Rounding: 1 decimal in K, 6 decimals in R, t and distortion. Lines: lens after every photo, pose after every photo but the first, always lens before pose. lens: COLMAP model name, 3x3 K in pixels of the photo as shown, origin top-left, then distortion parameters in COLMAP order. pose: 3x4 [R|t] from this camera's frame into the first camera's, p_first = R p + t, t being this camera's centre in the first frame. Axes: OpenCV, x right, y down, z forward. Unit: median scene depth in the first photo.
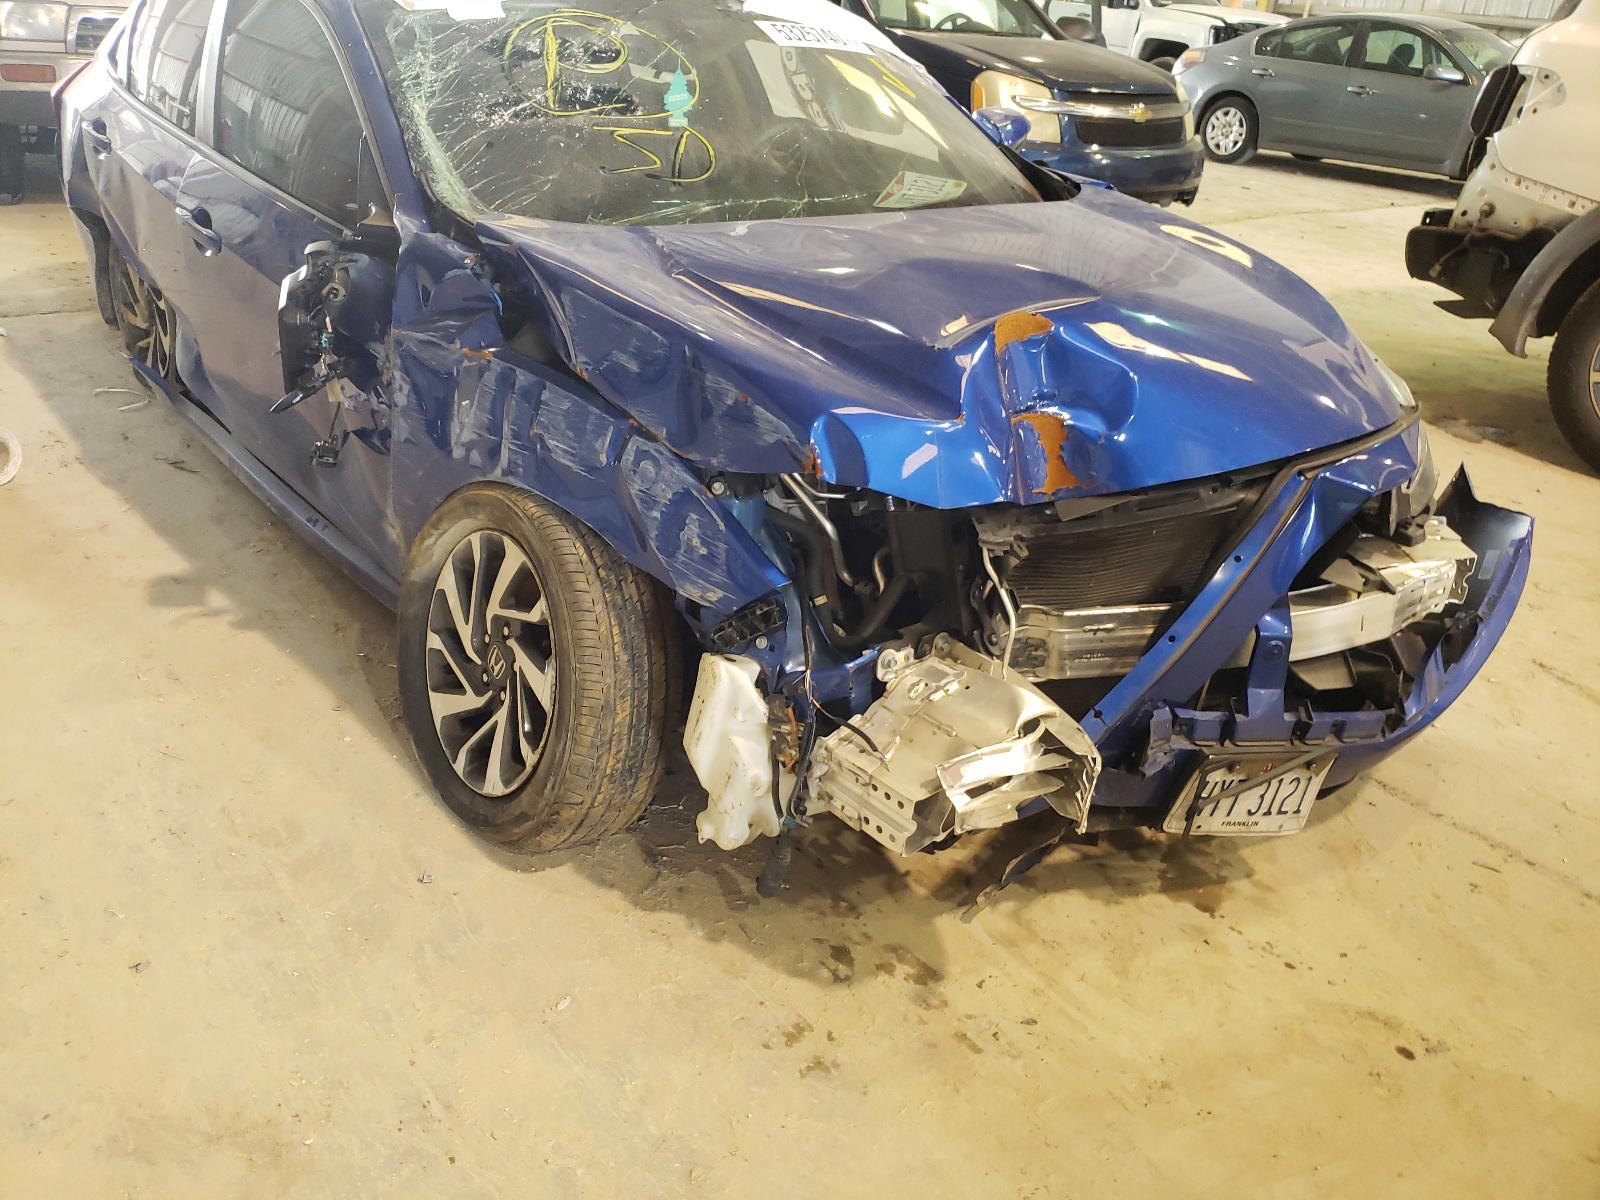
lens RADIAL K [[1243.2, 0, 800.0], [0, 1243.2, 600.0], [0, 0, 1]] dist [0.061630, -0.000710]
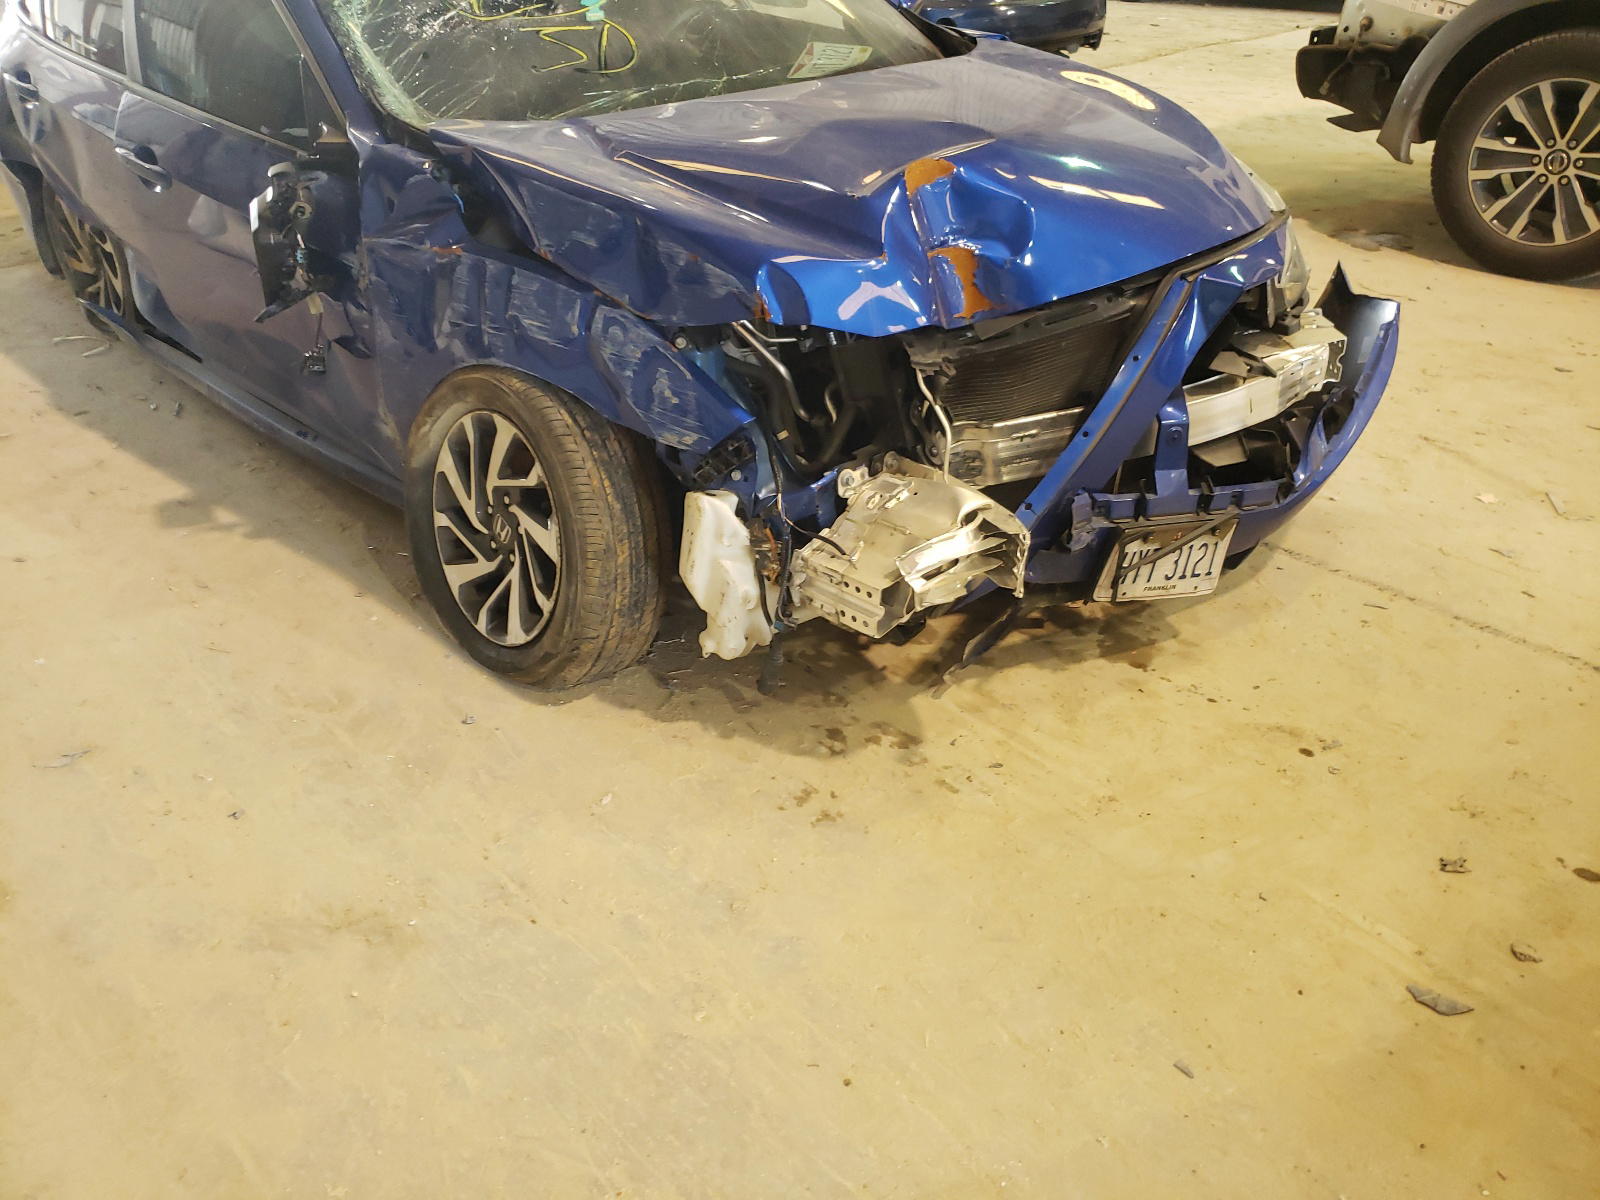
lens RADIAL K [[1274.6, 0, 818.5], [0, 1274.6, 602.7], [0, 0, 1]] dist [0.078400, -0.026420]
pose [[0.992288, -0.118395, 0.036710, -0.011208], [0.115306, 0.990327, 0.077187, 0.061481], [-0.045493, -0.072359, 0.996341, -0.174807]]
